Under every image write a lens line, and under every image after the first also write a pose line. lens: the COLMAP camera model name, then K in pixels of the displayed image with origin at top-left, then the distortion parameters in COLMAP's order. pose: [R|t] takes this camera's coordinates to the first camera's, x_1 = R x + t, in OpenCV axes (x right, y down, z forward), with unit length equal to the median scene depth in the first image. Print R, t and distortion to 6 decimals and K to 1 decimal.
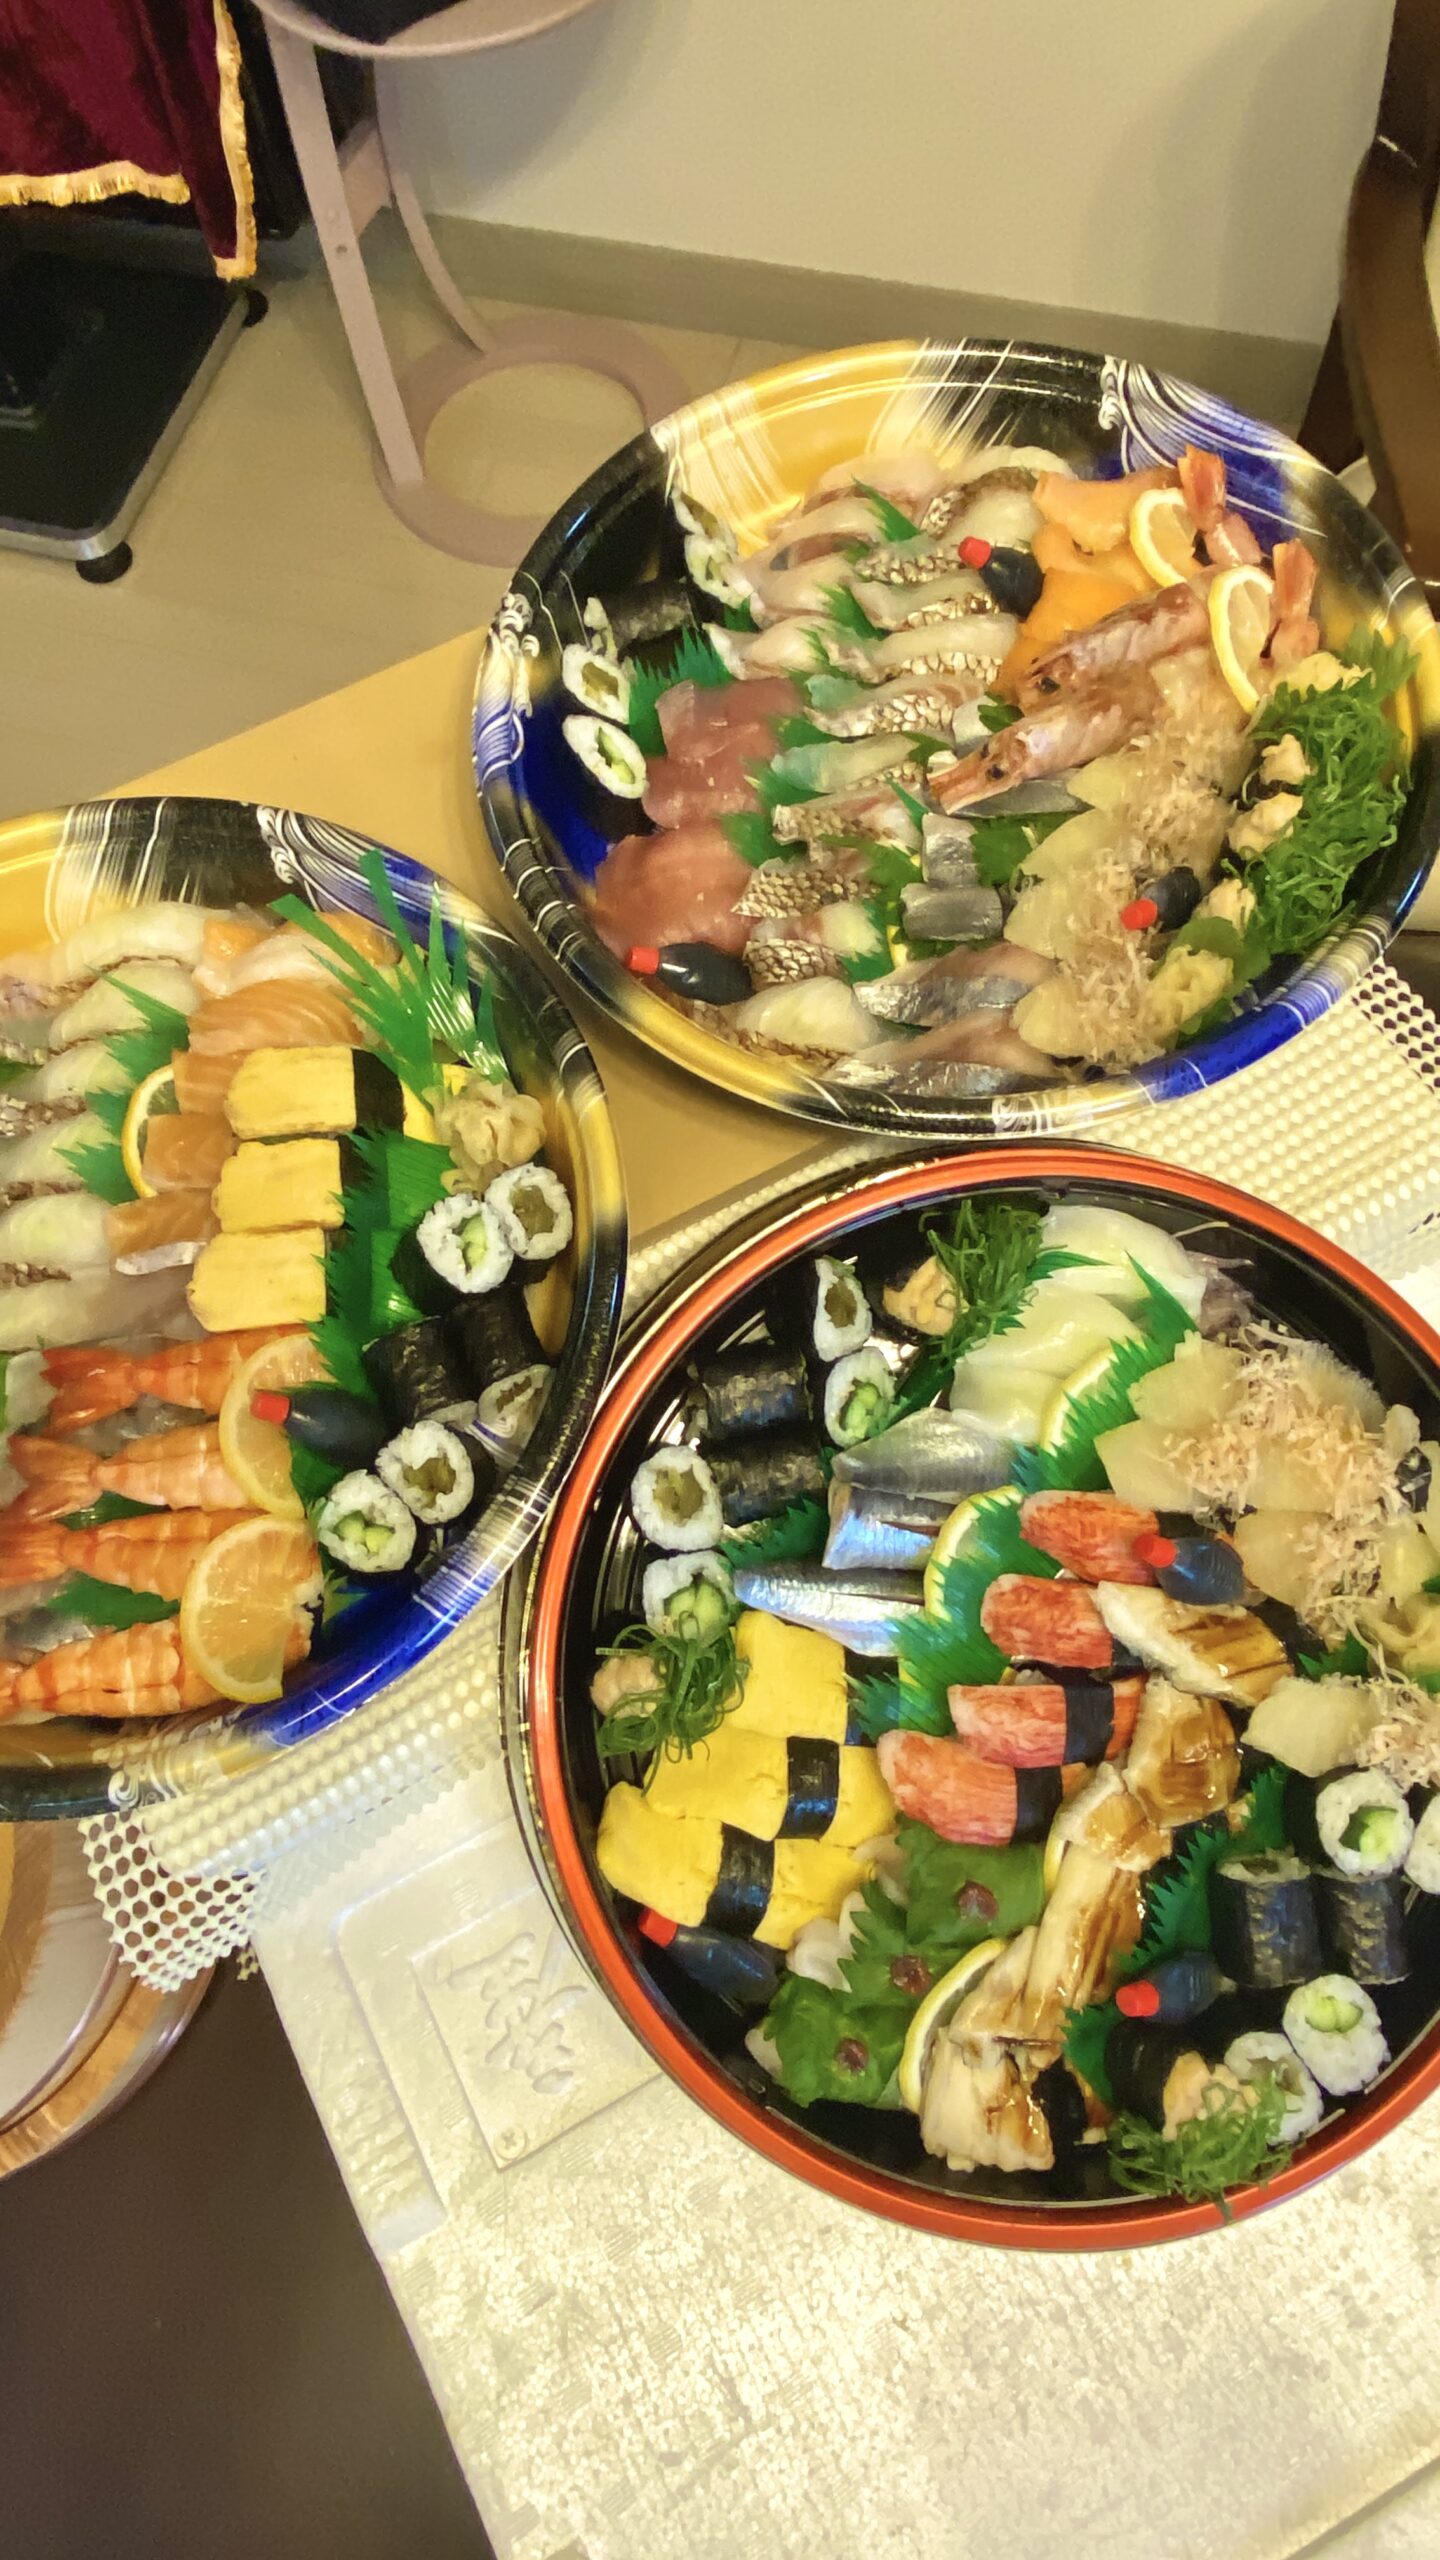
lens RADIAL K [[1463.0, 0, 605.0], [0, 1463.0, 1290.0], [0, 0, 1]] dist [0.020095, -0.002515]
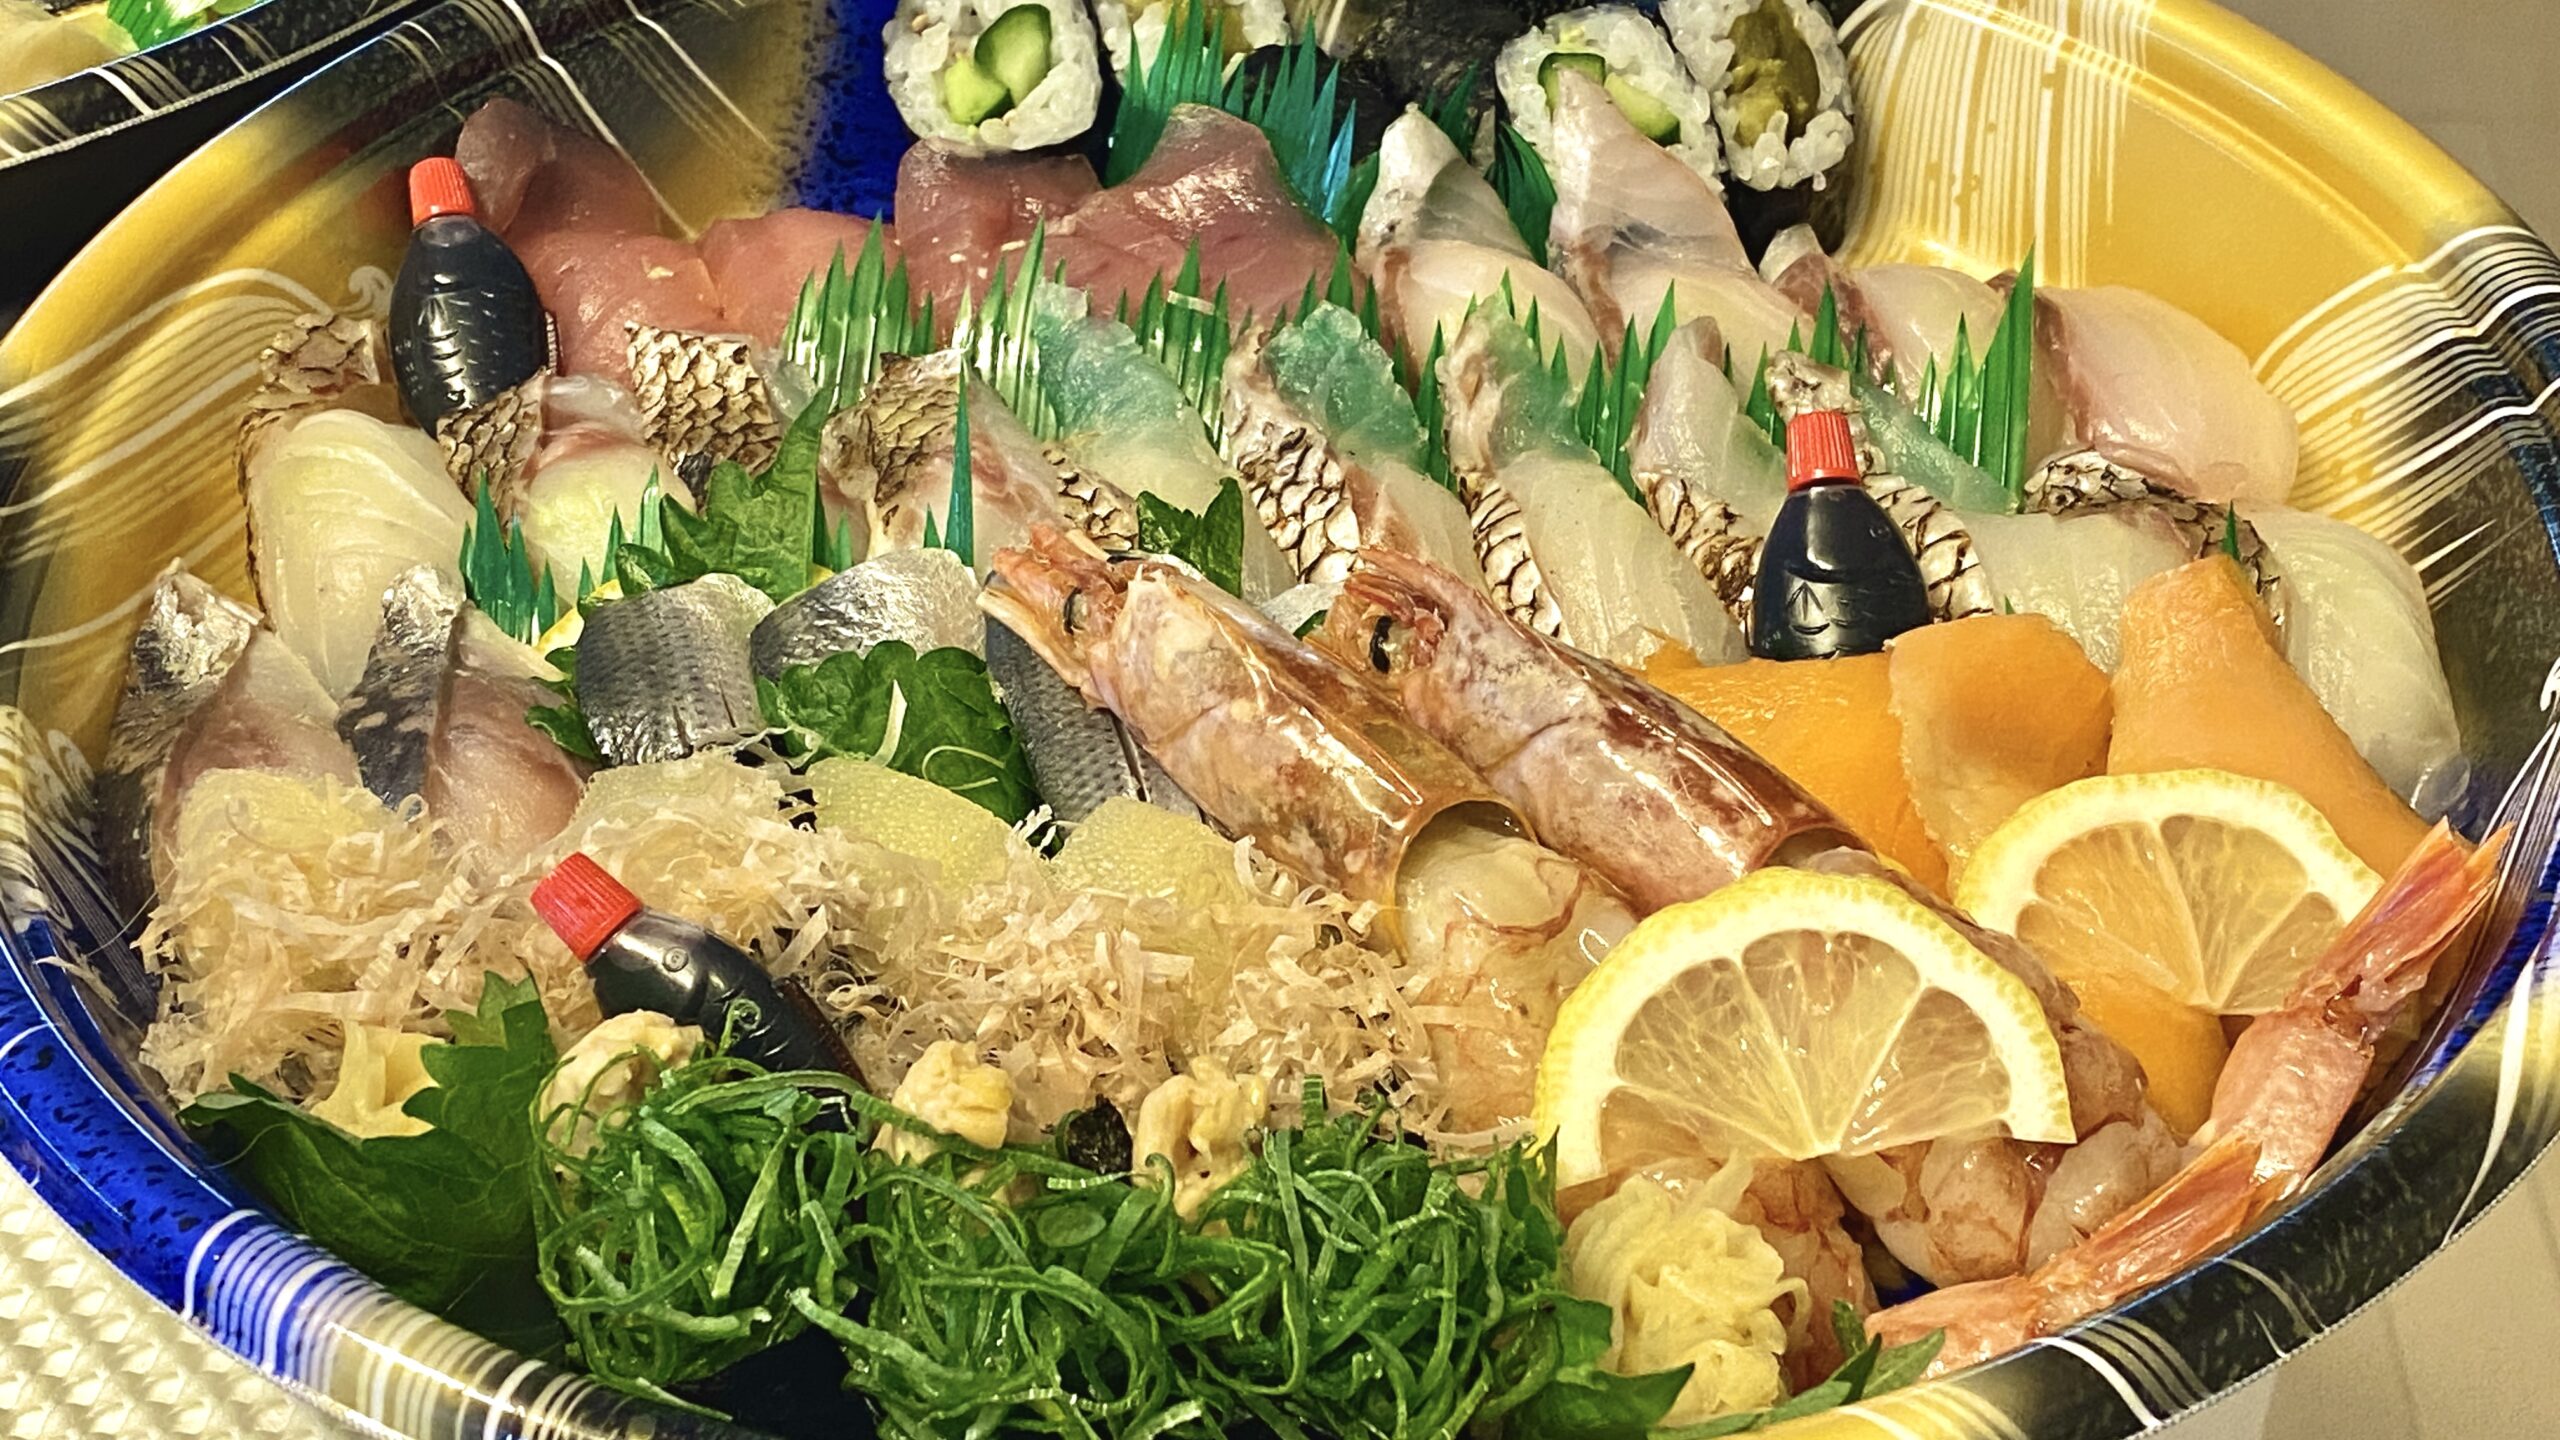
lens RADIAL K [[3792.4, 0, 1280.0], [0, 3792.4, 720.0], [0, 0, 1]] dist [0.170893, -0.002930]
pose [[0.250199, 0.662277, -0.706250, 0.980596], [-0.909880, 0.410169, 0.062294, -0.461118], [0.330938, 0.627017, 0.705216, 0.416248]]
